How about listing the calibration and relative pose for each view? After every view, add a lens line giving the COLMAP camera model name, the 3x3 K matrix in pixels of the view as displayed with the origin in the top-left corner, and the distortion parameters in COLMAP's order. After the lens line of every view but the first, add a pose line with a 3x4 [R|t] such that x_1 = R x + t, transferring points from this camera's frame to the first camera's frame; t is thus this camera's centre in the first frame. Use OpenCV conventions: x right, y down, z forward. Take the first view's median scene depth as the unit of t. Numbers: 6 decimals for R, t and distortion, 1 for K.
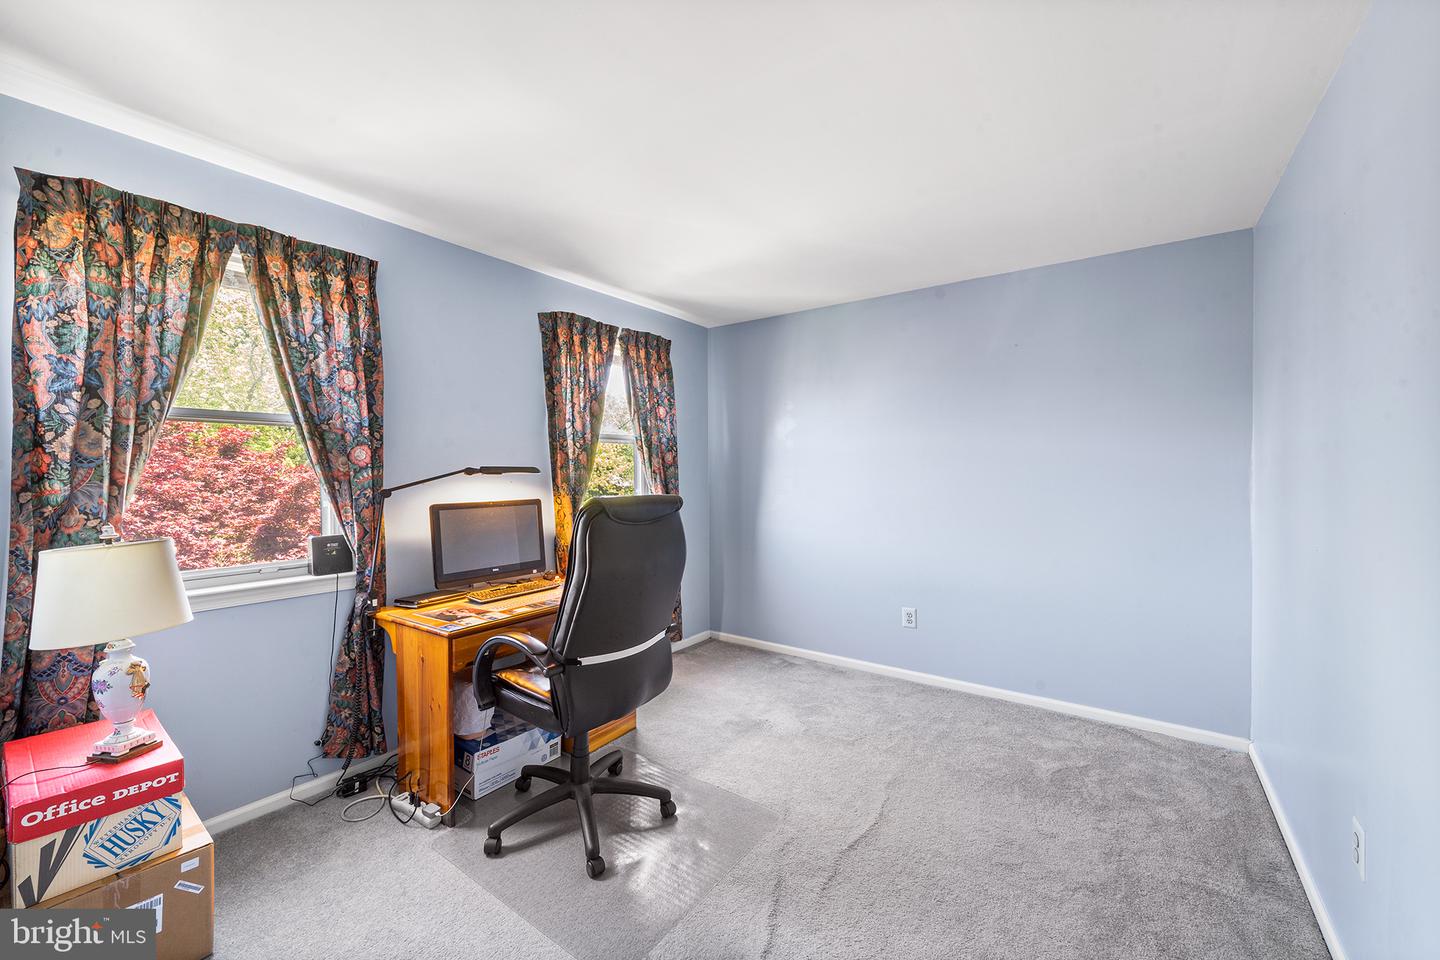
lens RADIAL K [[593.1, 0, 718.7], [0, 593.1, 479.9], [0, 0, 1]] dist [-0.001893, 0.003000]
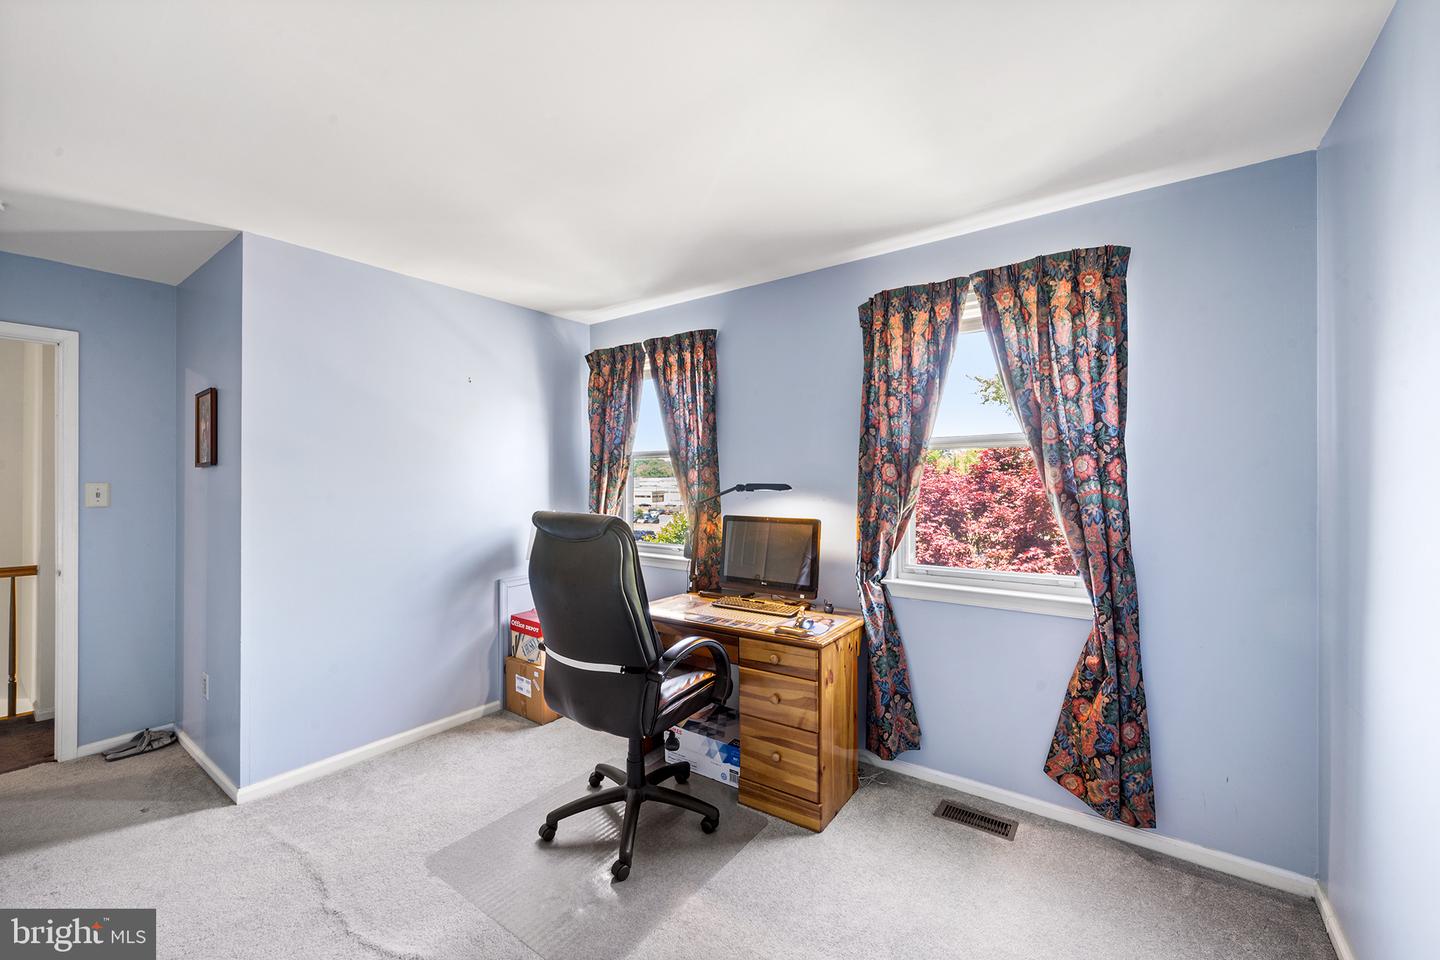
lens RADIAL K [[584.2, 0, 722.2], [0, 584.2, 476.5], [0, 0, 1]] dist [-0.001302, -0.000245]
pose [[-0.035557, -0.001058, -0.999367, 0.672373], [-0.011835, 0.999930, -0.000637, -0.034787], [0.999298, 0.011805, -0.035567, 1.001183]]
